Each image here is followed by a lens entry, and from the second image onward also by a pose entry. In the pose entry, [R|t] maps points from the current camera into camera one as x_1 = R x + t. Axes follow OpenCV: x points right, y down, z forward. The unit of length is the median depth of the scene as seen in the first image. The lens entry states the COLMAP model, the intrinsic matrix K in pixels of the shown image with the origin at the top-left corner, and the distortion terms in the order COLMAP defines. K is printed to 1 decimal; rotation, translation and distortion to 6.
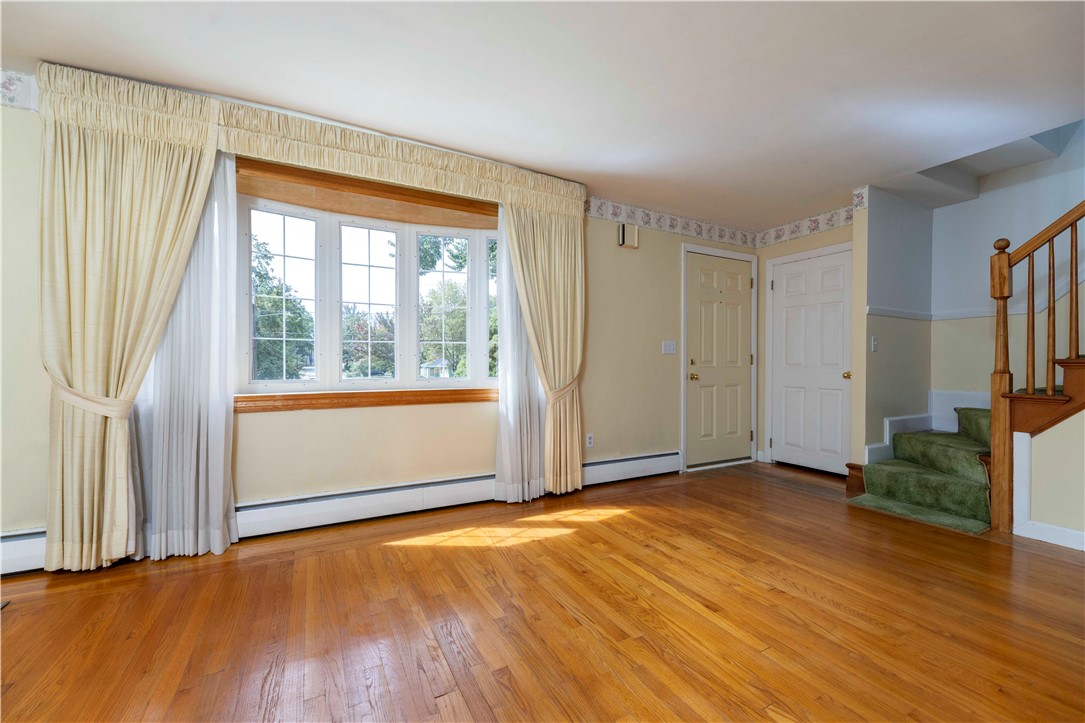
lens RADIAL K [[439.6, 0, 540.7], [0, 439.6, 366.7], [0, 0, 1]] dist [-0.002911, 0.000670]
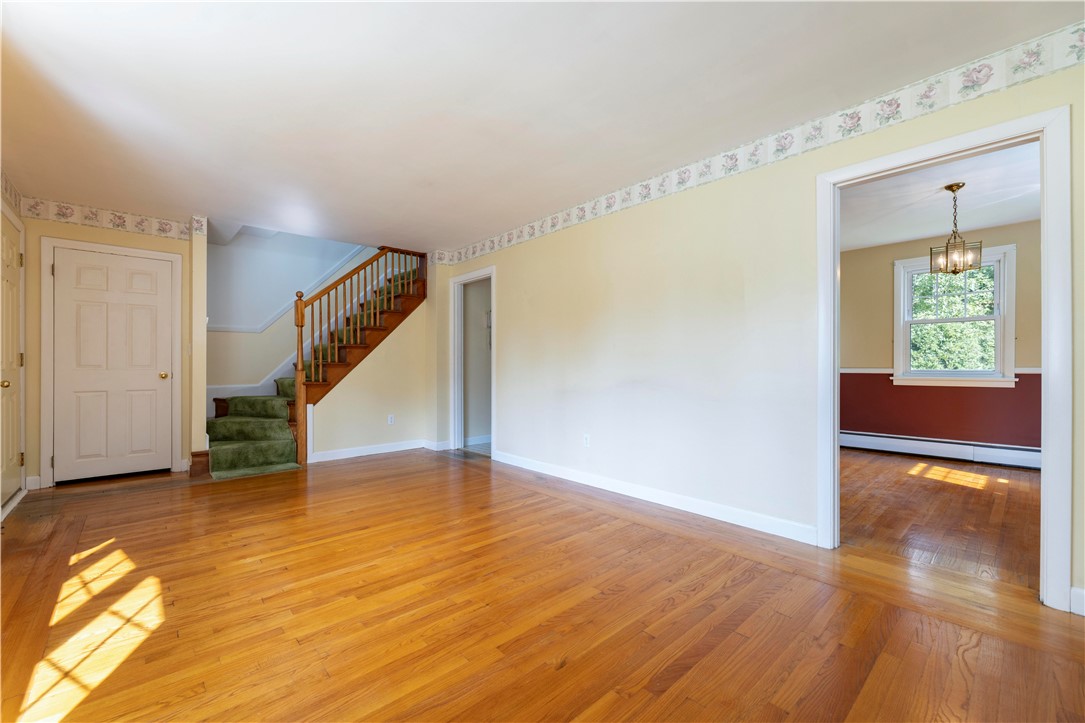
lens RADIAL K [[439.6, 0, 537.0], [0, 439.6, 365.1], [0, 0, 1]] dist [-0.002911, 0.000670]
pose [[-0.239959, -0.001880, 0.970781, -0.792777], [0.007018, 0.999969, 0.003671, -0.006492], [-0.970758, 0.007694, -0.239938, 0.512565]]
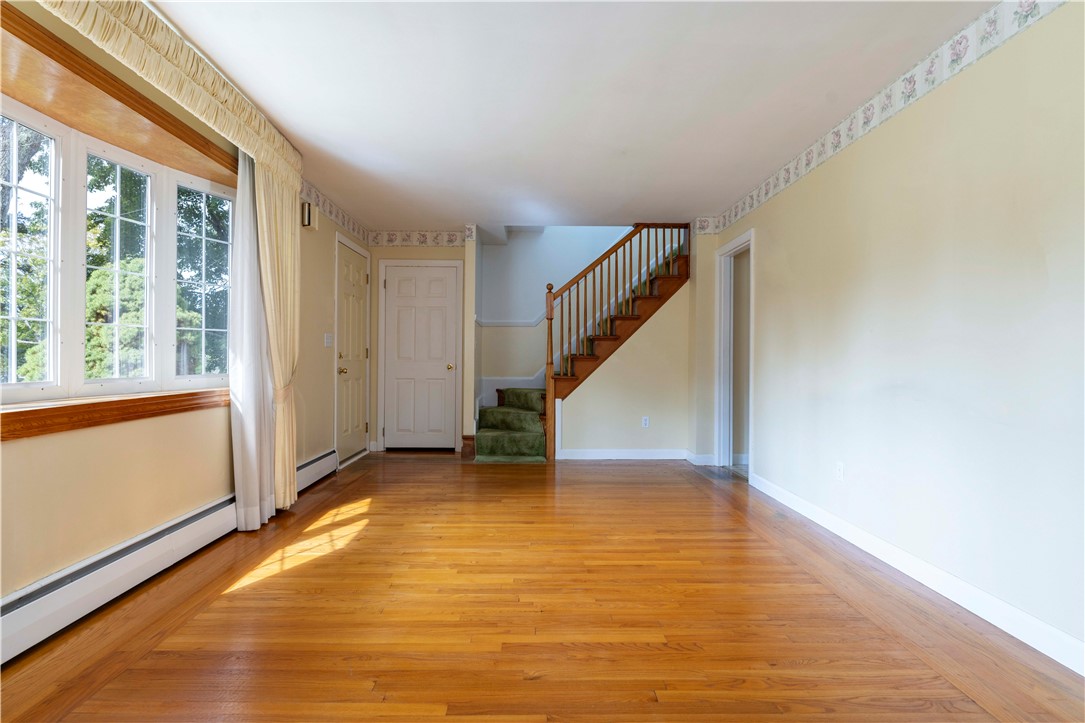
lens RADIAL K [[563.8, 0, 543.4], [0, 563.8, 356.1], [0, 0, 1]] dist [-0.011529, 0.001480]
pose [[0.448411, 0.004619, 0.893816, -0.850649], [0.000990, 0.999983, -0.005664, -0.003097], [-0.893827, 0.003425, 0.448399, 0.064622]]
